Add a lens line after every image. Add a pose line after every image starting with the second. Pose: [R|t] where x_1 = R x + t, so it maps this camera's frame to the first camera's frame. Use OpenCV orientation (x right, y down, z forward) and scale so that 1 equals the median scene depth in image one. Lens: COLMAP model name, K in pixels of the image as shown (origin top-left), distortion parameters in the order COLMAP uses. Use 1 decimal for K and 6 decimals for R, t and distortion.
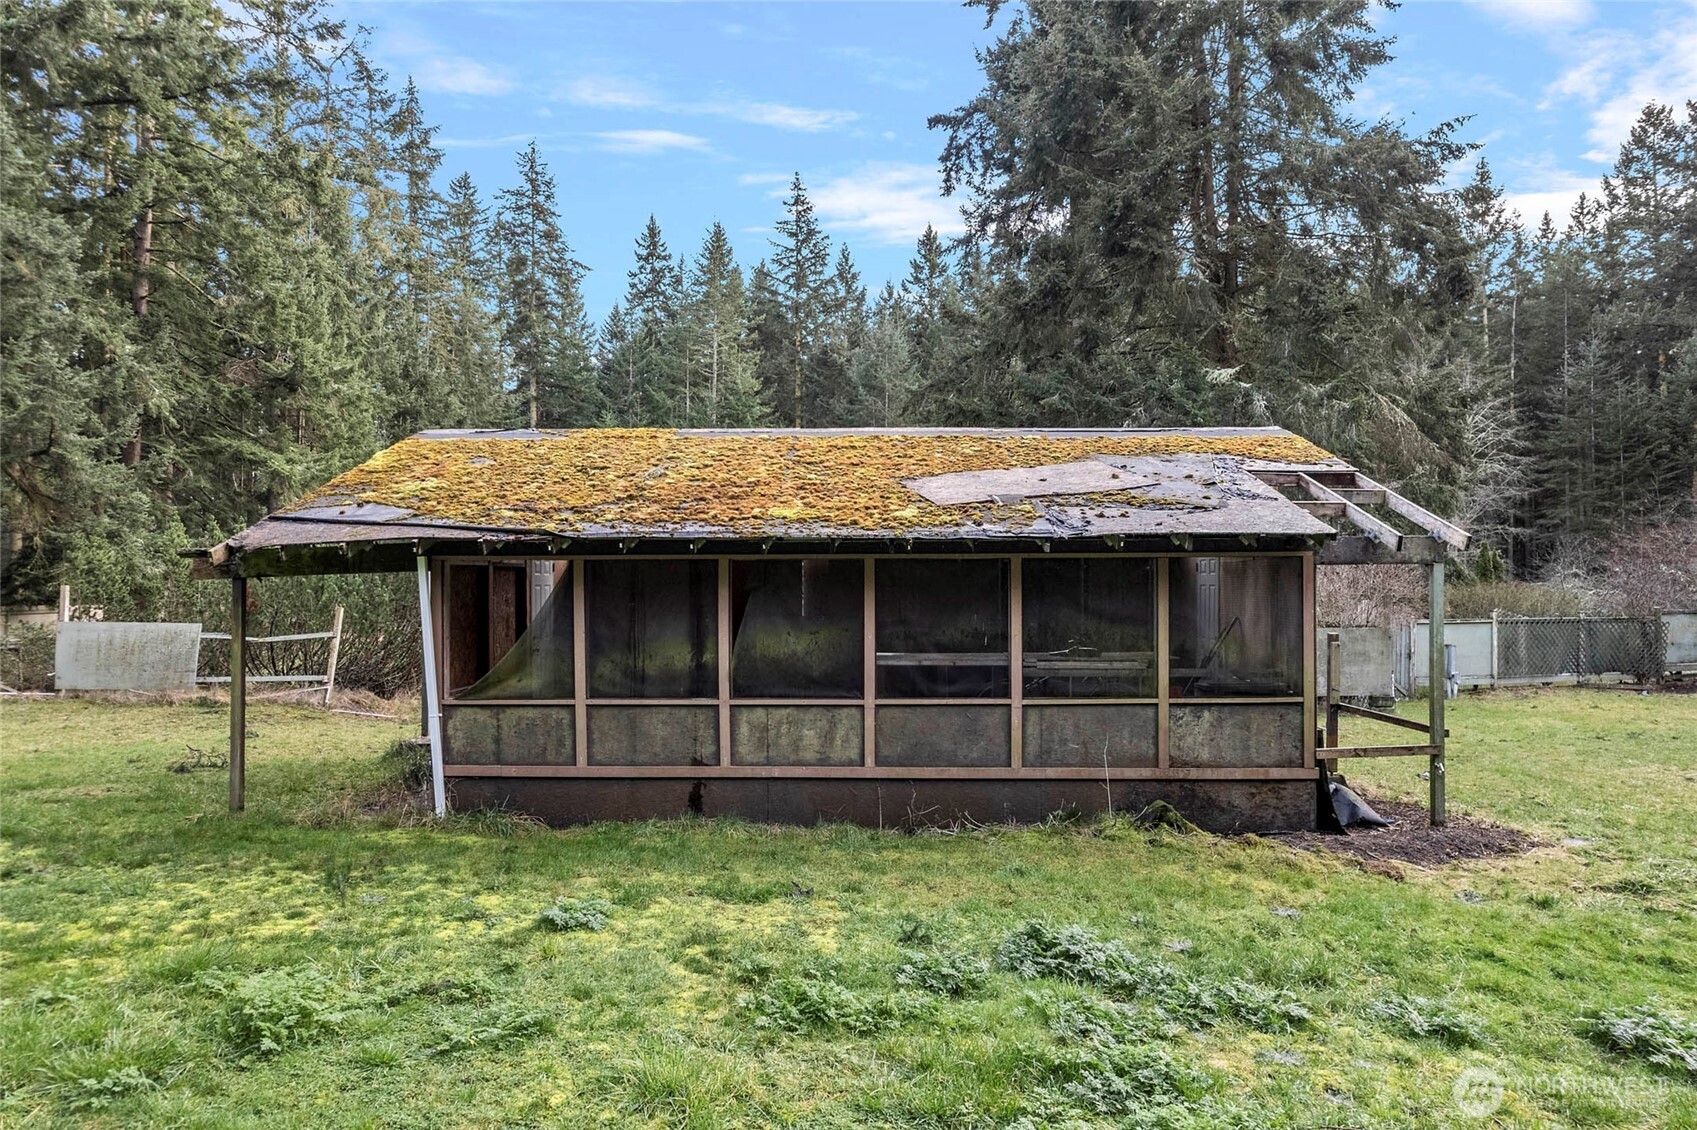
lens RADIAL K [[1095.7, 0, 882.6], [0, 1095.7, 574.0], [0, 0, 1]] dist [-0.056229, 0.057384]
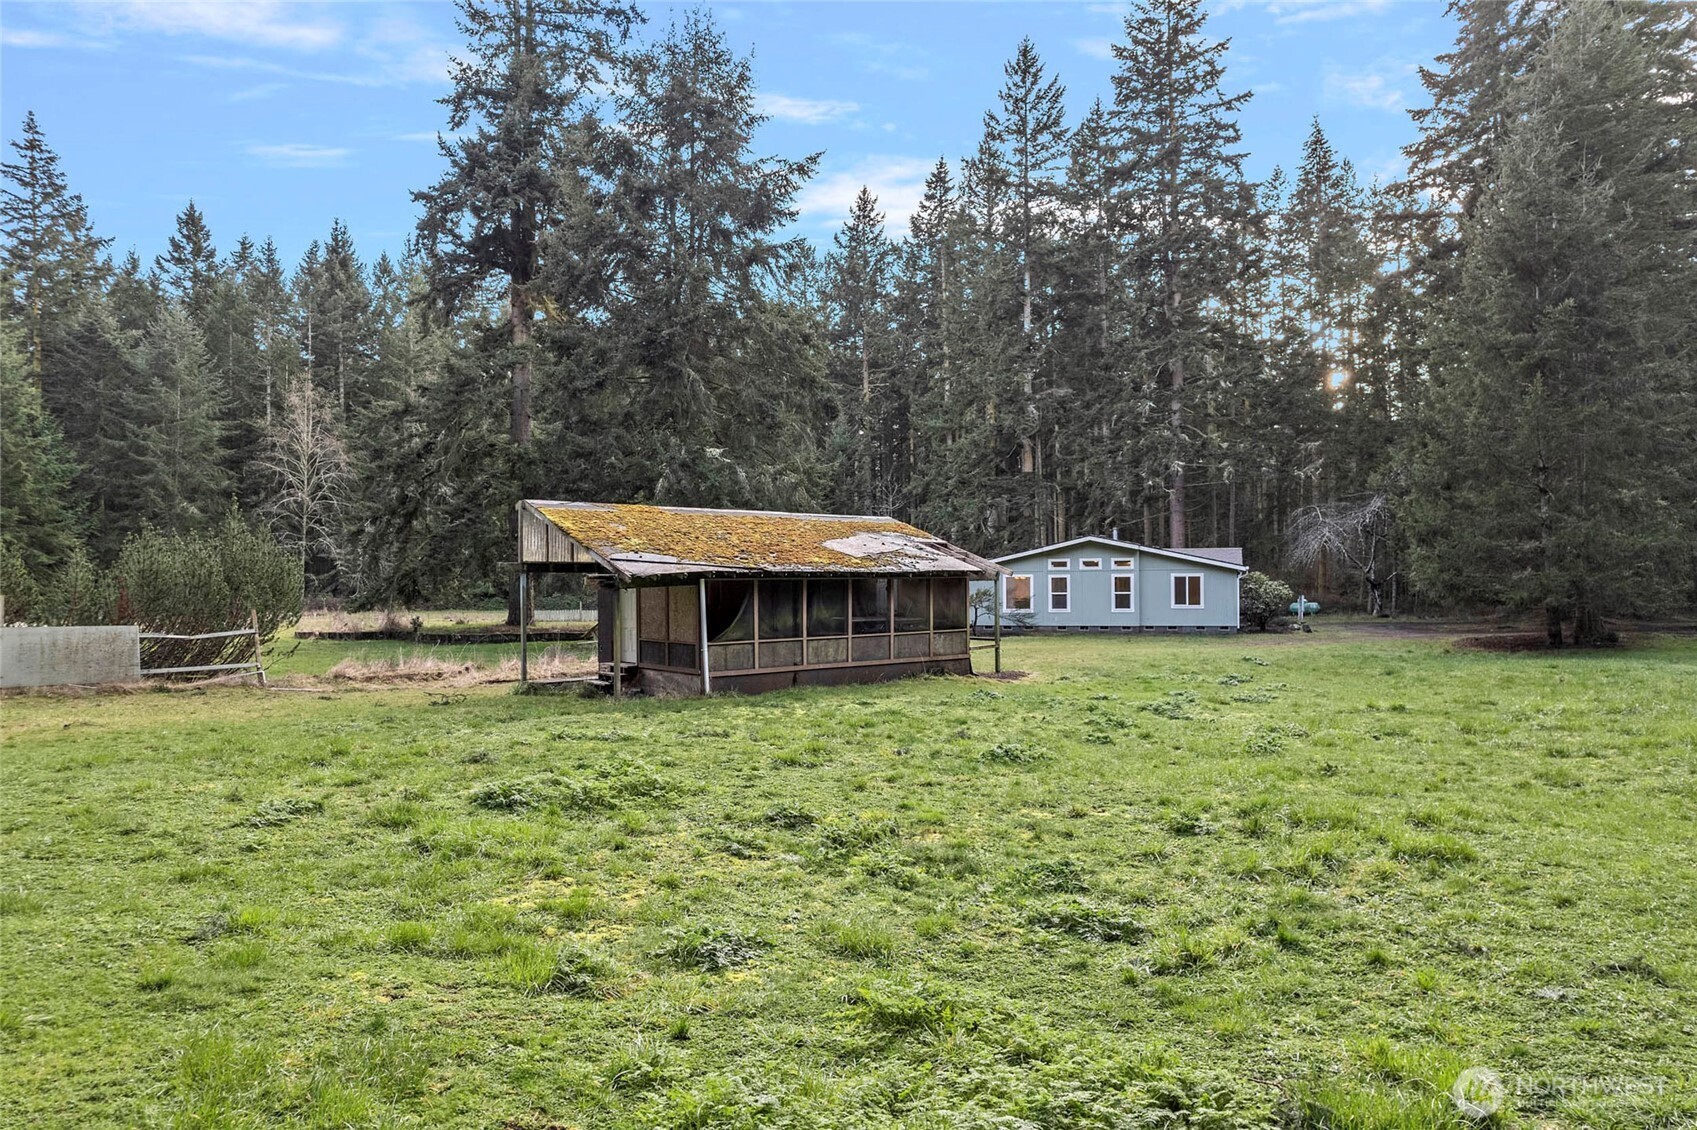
lens RADIAL K [[1095.7, 0, 882.6], [0, 1095.7, 574.0], [0, 0, 1]] dist [-0.056229, 0.057384]
pose [[0.724146, 0.000241, 0.689646, -1.629334], [-0.001907, 0.999997, 0.001653, -0.030258], [-0.689644, -0.002512, 0.724145, -0.847162]]
